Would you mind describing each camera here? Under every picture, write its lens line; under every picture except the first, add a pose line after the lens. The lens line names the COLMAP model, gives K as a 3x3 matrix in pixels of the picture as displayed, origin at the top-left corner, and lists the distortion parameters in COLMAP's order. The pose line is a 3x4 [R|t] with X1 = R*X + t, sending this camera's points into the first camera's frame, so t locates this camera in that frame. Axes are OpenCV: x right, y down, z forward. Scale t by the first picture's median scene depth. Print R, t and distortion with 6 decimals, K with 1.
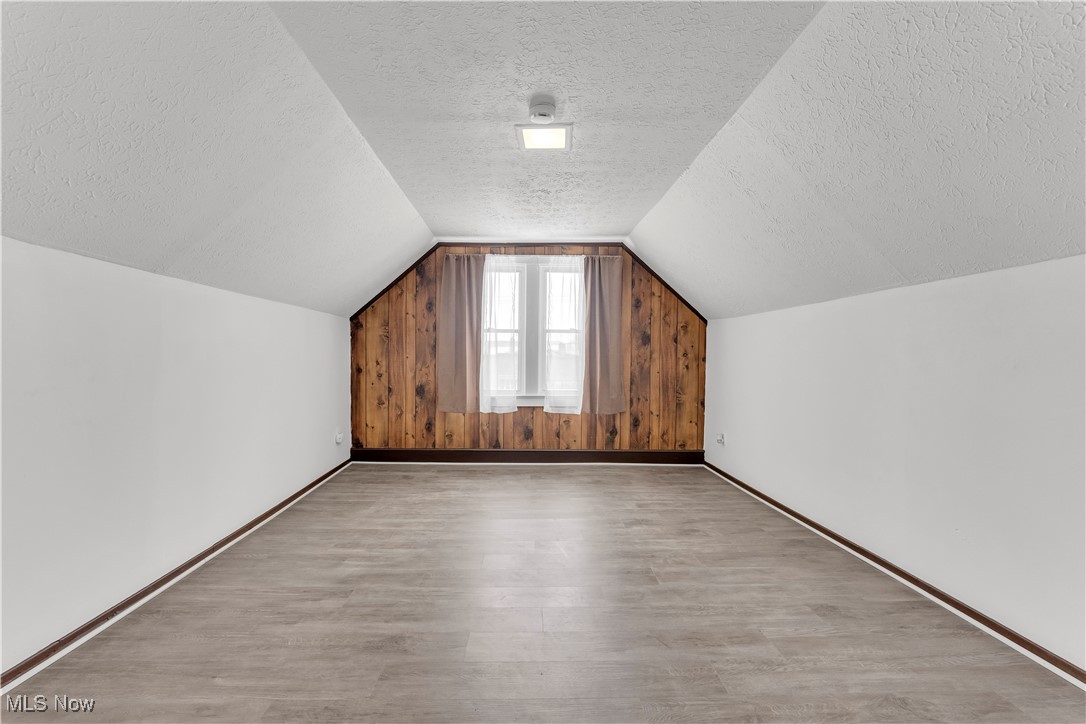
lens RADIAL K [[439.3, 0, 536.0], [0, 439.3, 365.1], [0, 0, 1]] dist [-0.001990, -0.000006]
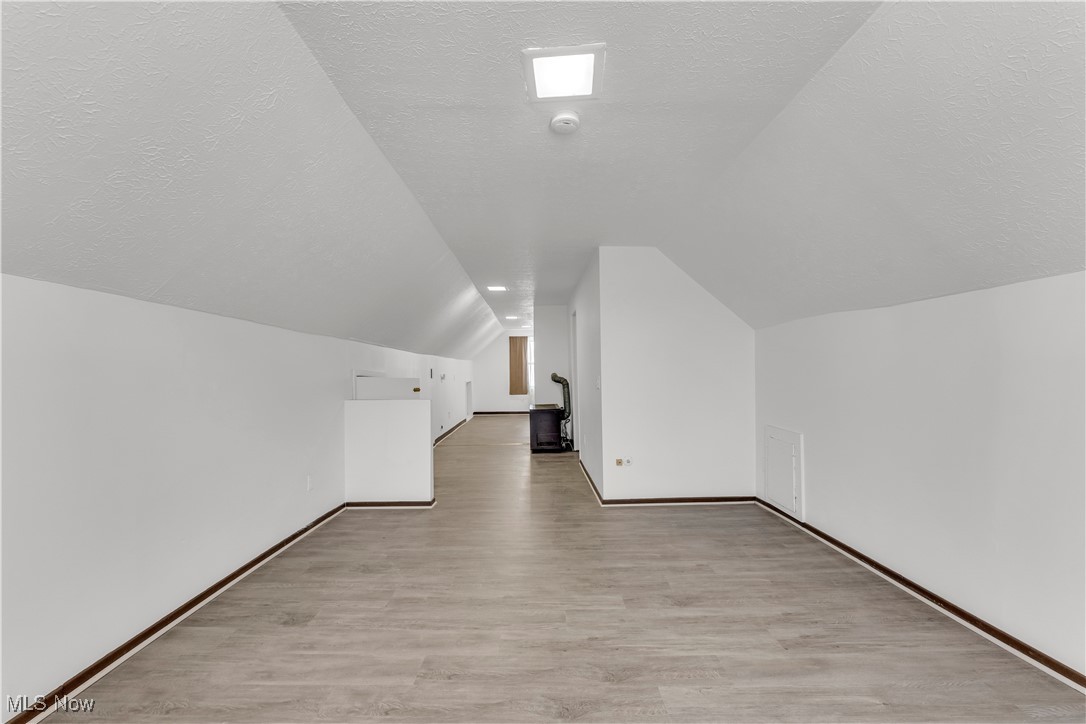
lens RADIAL K [[439.3, 0, 537.6], [0, 439.3, 367.8], [0, 0, 1]] dist [-0.001990, -0.000006]
pose [[-0.999669, 0.003204, 0.025518, 0.053630], [0.003245, 0.999994, 0.001560, -0.050111], [-0.025513, 0.001642, -0.999673, 2.041584]]
